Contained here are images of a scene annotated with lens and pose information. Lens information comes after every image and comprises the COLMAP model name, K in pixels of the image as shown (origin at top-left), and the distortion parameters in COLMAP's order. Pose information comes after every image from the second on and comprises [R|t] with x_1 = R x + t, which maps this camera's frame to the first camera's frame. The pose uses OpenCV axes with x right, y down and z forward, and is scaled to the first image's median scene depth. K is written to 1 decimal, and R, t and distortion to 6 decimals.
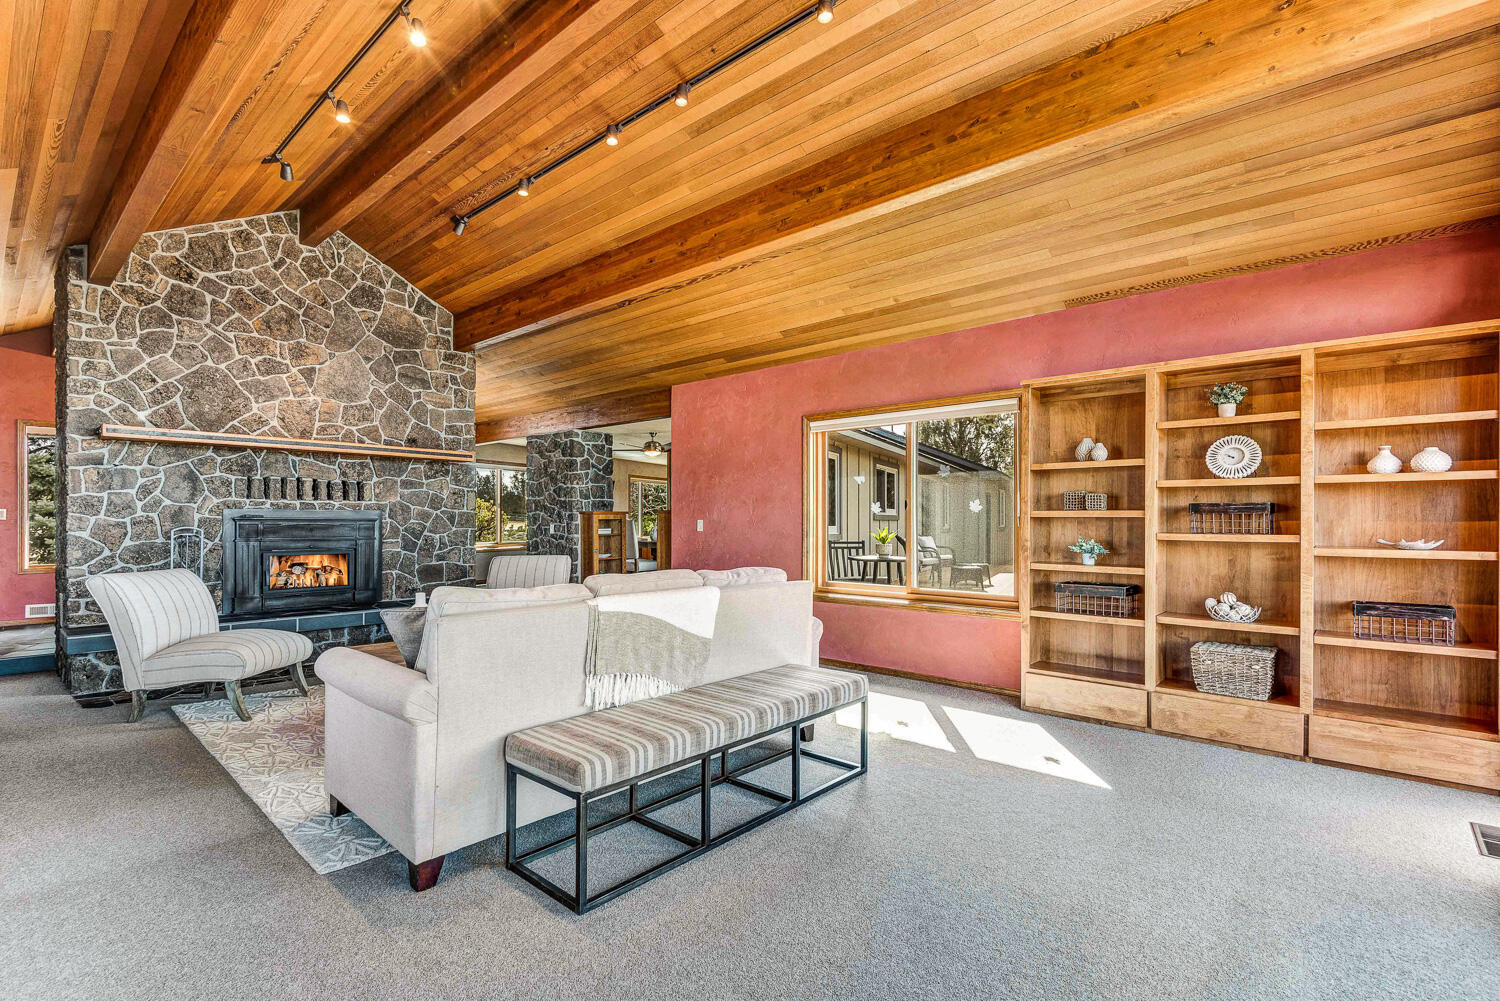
lens RADIAL K [[696.7, 0, 751.1], [0, 696.7, 512.7], [0, 0, 1]] dist [-0.001956, -0.005967]
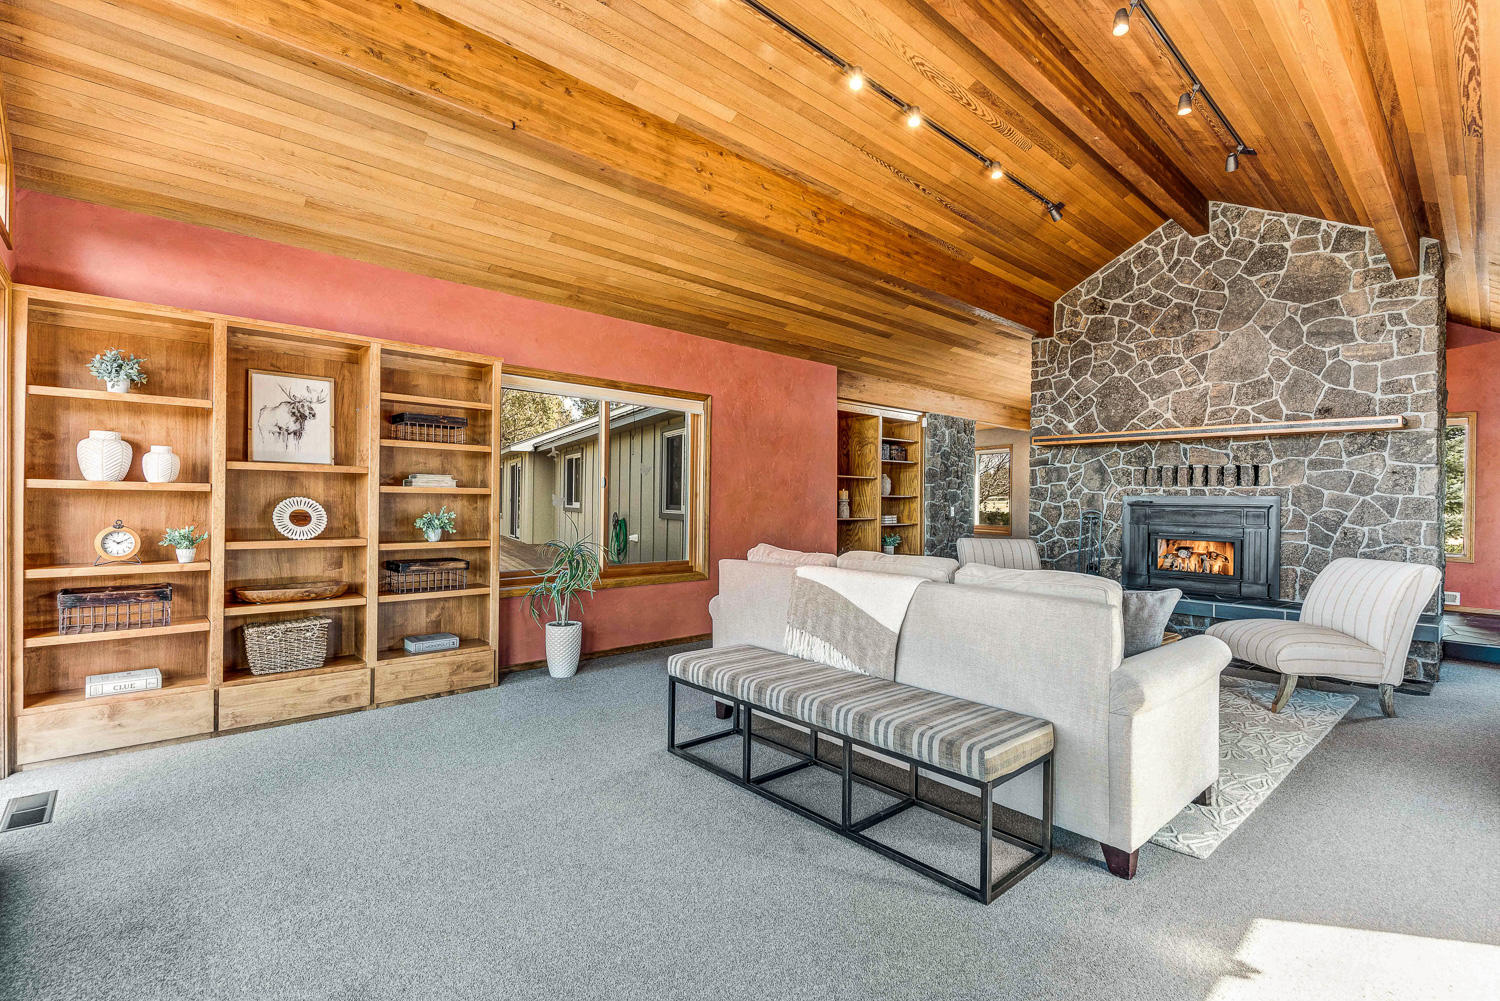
lens RADIAL K [[696.7, 0, 752.1], [0, 696.7, 500.8], [0, 0, 1]] dist [-0.001956, -0.005967]
pose [[-0.124636, -0.000644, -0.992202, 0.466270], [-0.001465, 0.999999, -0.000465, 0.004540], [0.992201, 0.001395, -0.124637, 0.496648]]
